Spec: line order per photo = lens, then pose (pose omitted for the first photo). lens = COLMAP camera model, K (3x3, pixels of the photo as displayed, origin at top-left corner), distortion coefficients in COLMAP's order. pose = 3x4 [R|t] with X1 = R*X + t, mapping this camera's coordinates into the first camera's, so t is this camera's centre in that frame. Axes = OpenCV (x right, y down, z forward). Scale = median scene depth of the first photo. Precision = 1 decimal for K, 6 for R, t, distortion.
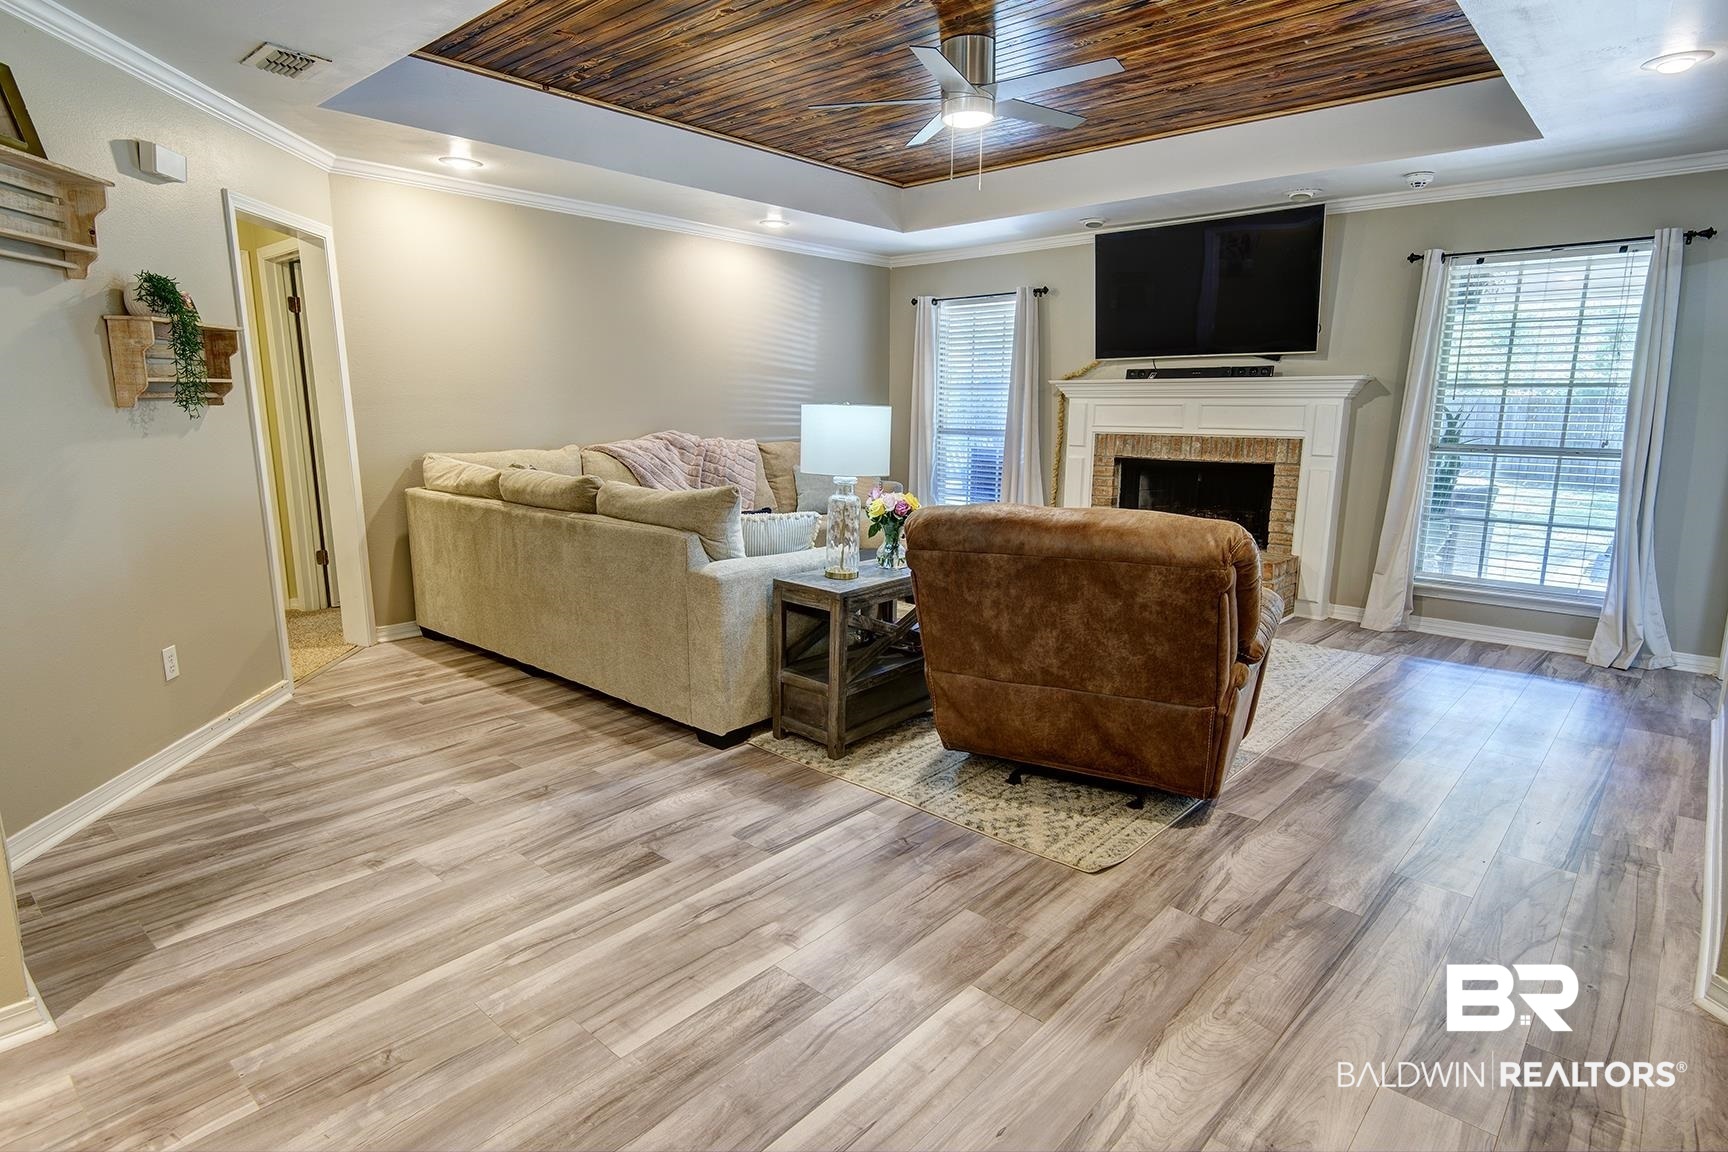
lens RADIAL K [[939.1, 0, 849.3], [0, 939.1, 577.6], [0, 0, 1]] dist [0.039852, -0.000855]
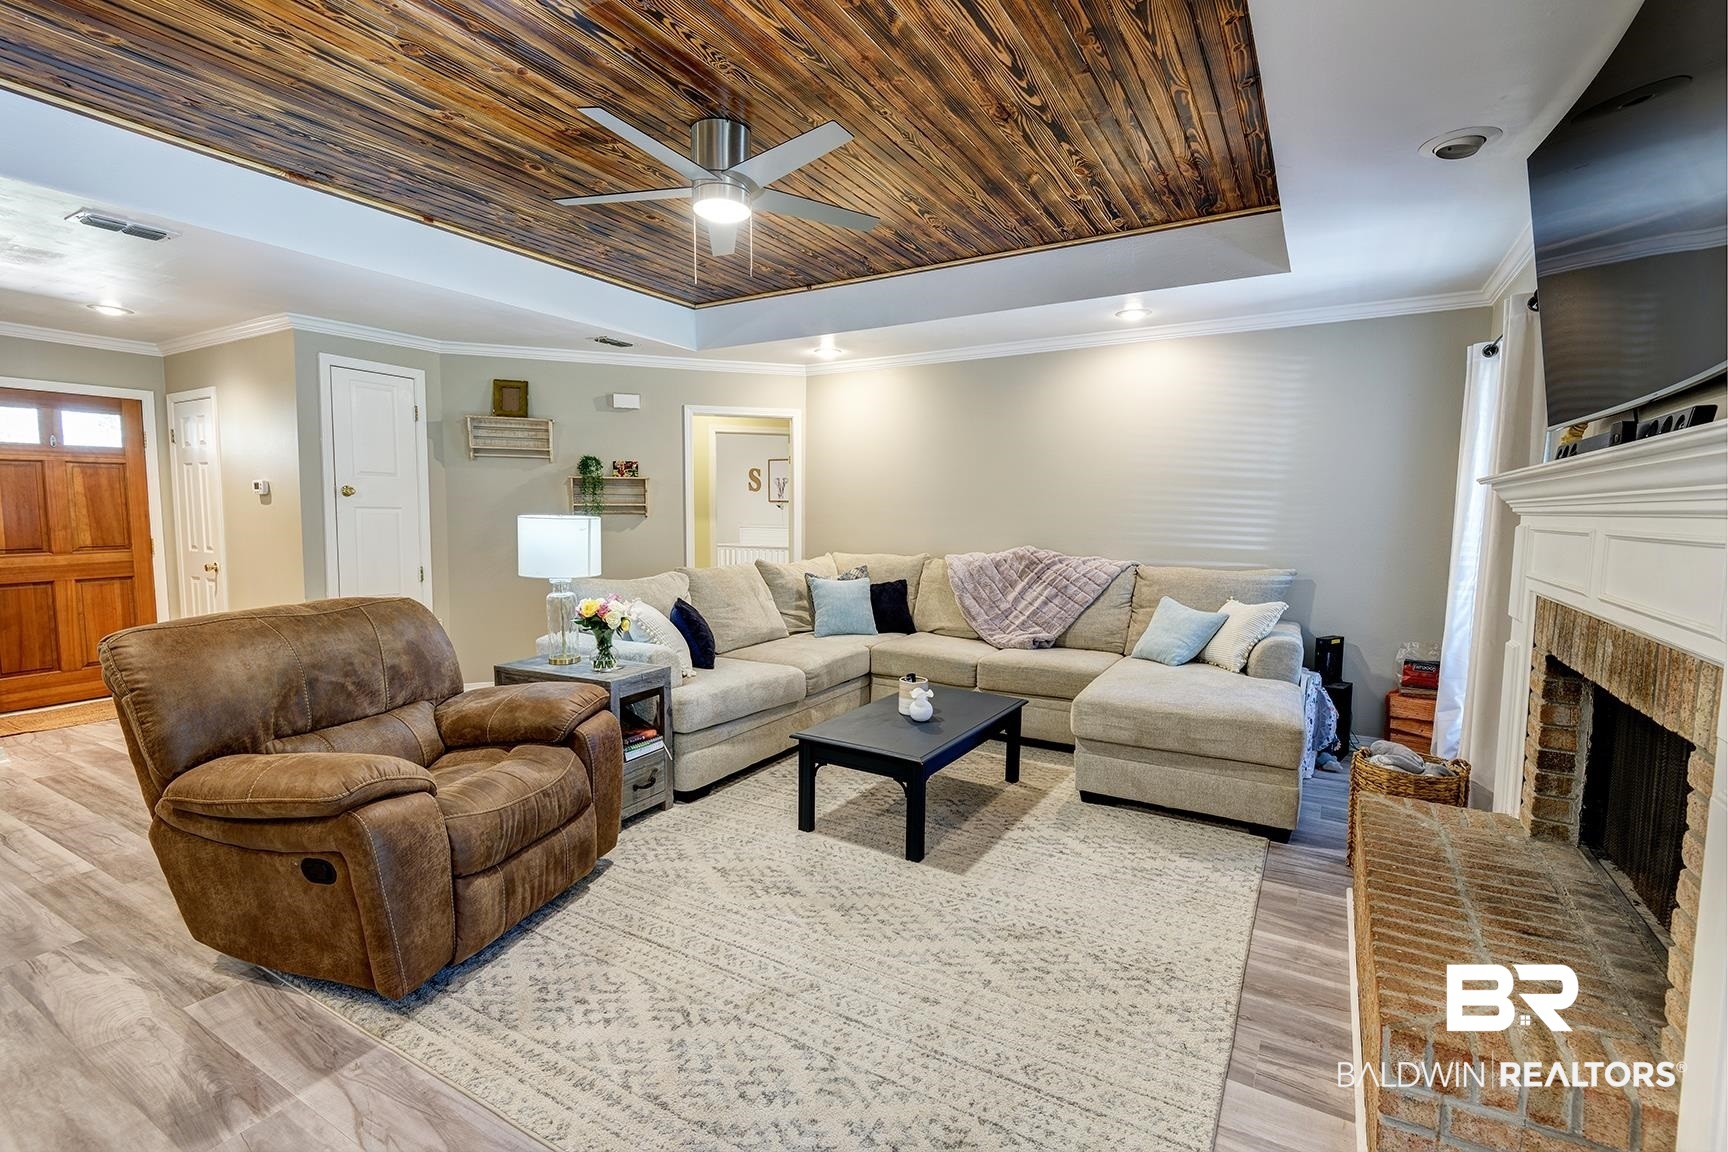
lens RADIAL K [[773.7, 0, 868.6], [0, 773.7, 577.9], [0, 0, 1]] dist [0.022936, -0.009551]
pose [[0.204812, 0.080338, -0.975499, 0.631405], [-0.189441, 0.981035, 0.041020, -0.134708], [0.960294, 0.176398, 0.216147, 0.719512]]
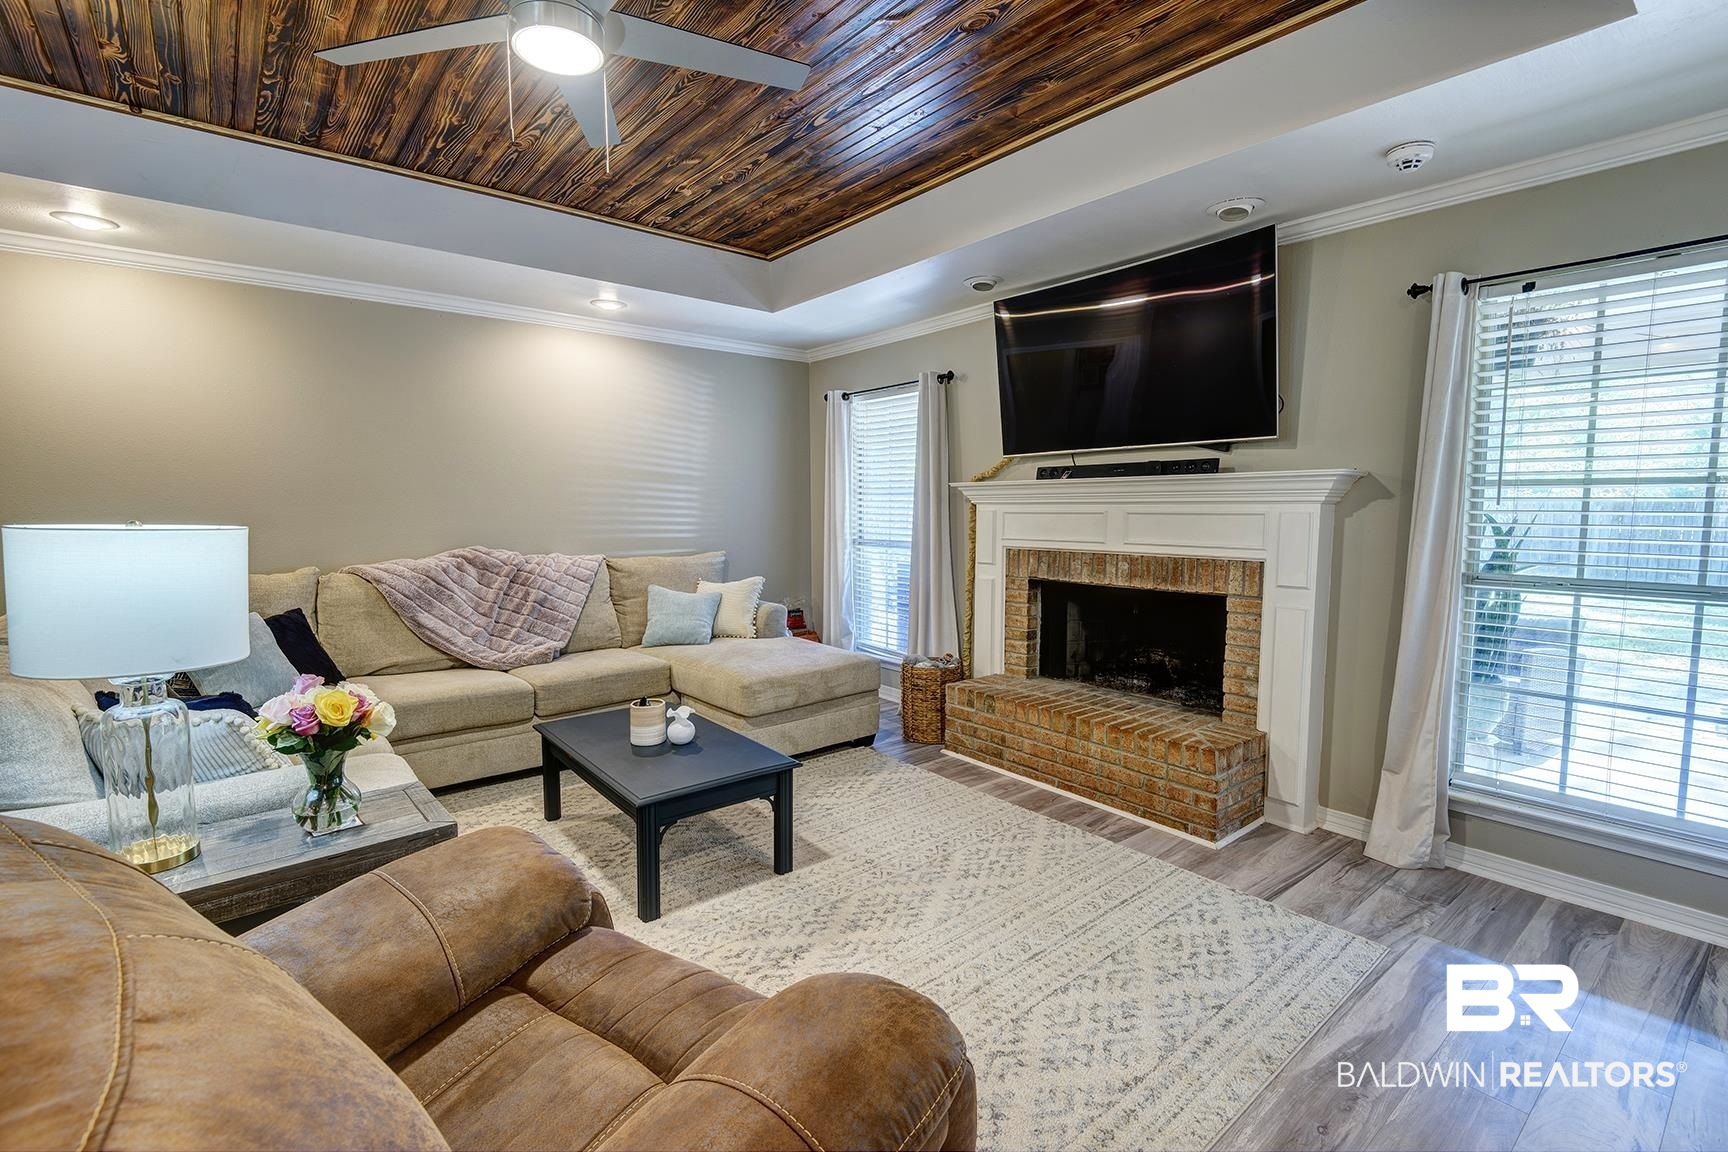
lens RADIAL K [[773.7, 0, 857.1], [0, 773.7, 580.1], [0, 0, 1]] dist [0.022936, -0.009551]
pose [[0.988405, 0.005453, -0.151743, 0.272271], [-0.019140, 0.995858, -0.088885, -0.077107], [0.150630, 0.090758, 0.984415, 0.402328]]
